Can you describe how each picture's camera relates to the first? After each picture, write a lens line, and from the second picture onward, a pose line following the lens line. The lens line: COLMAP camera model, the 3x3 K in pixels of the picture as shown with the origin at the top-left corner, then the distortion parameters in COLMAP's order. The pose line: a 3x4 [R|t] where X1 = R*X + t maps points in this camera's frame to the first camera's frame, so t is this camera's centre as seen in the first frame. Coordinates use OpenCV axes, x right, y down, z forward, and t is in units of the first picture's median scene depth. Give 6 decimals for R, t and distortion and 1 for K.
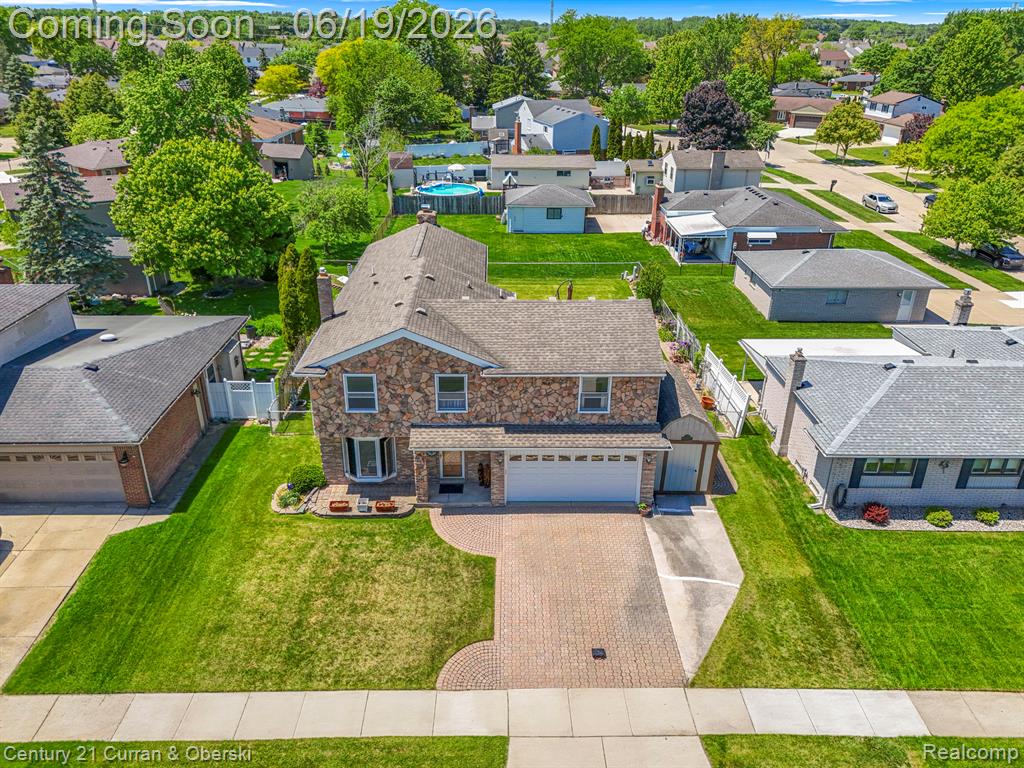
lens RADIAL K [[749.1, 0, 509.9], [0, 749.1, 383.6], [0, 0, 1]] dist [0.065550, -0.056263]
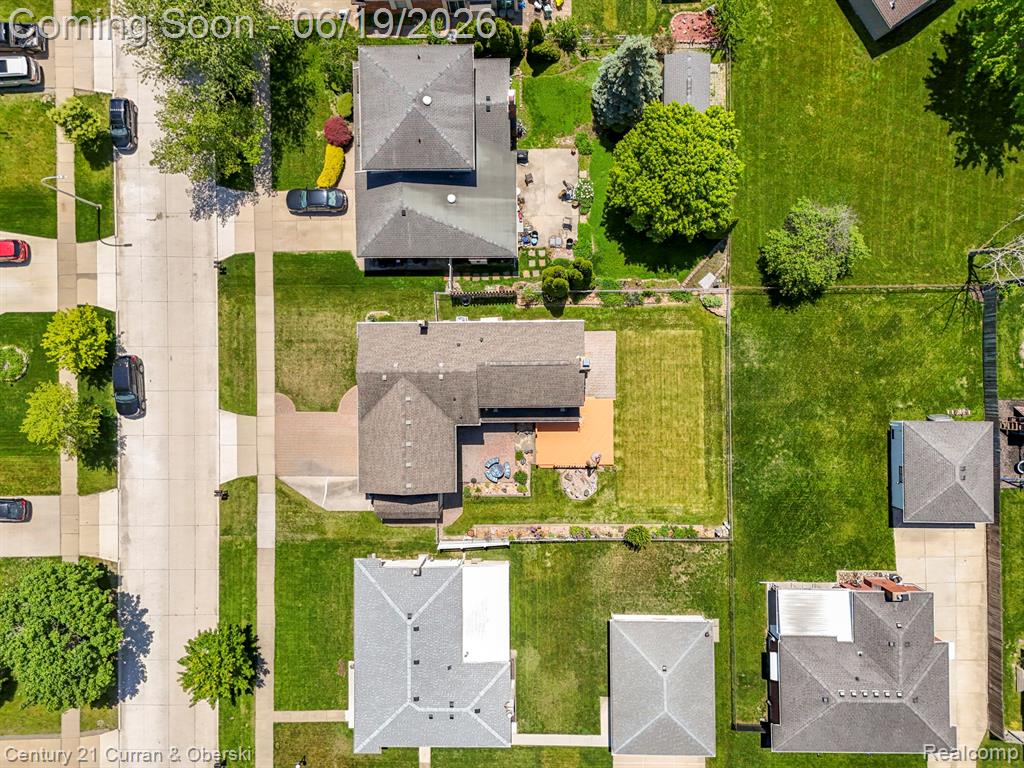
lens RADIAL K [[749.1, 0, 509.9], [0, 749.1, 383.6], [0, 0, 1]] dist [0.065550, -0.056263]
pose [[-0.009655, 0.999601, -0.026552, -0.047418], [-0.402511, 0.020421, 0.915187, -2.067207], [0.915364, 0.019524, 0.402154, 0.483442]]
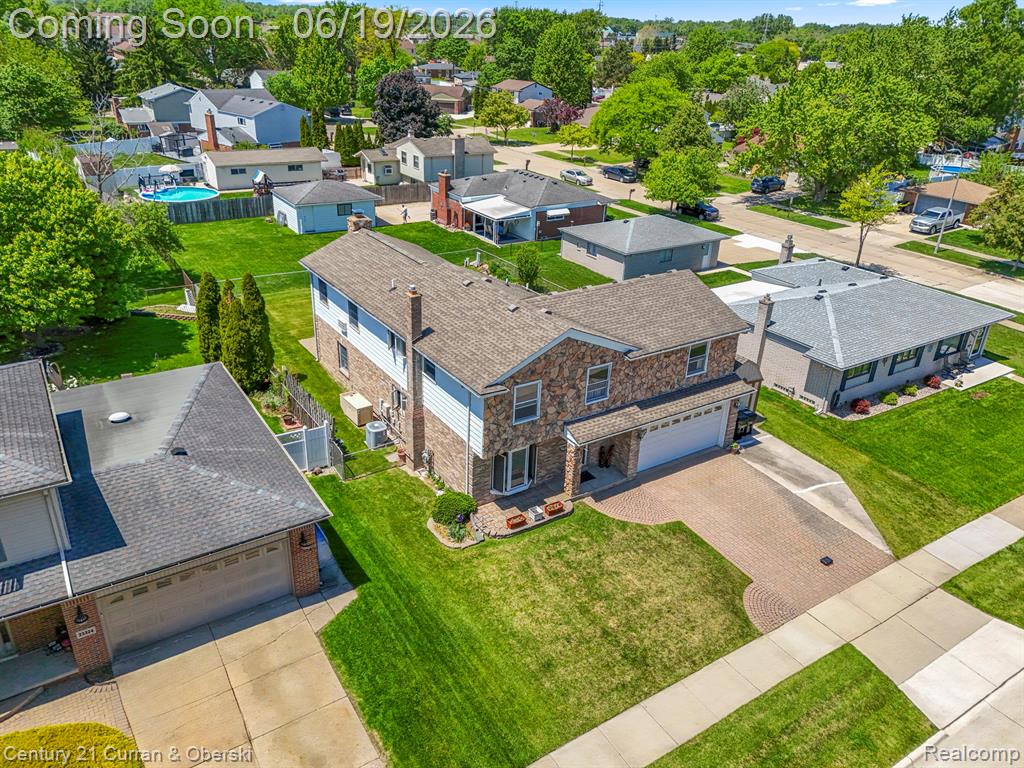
lens RADIAL K [[749.1, 0, 509.9], [0, 749.1, 383.6], [0, 0, 1]] dist [0.065550, -0.056263]
pose [[0.847951, -0.207935, 0.487589, -0.660888], [0.199423, 0.977409, 0.070011, -0.080647], [-0.491131, 0.037871, 0.870262, 0.150370]]
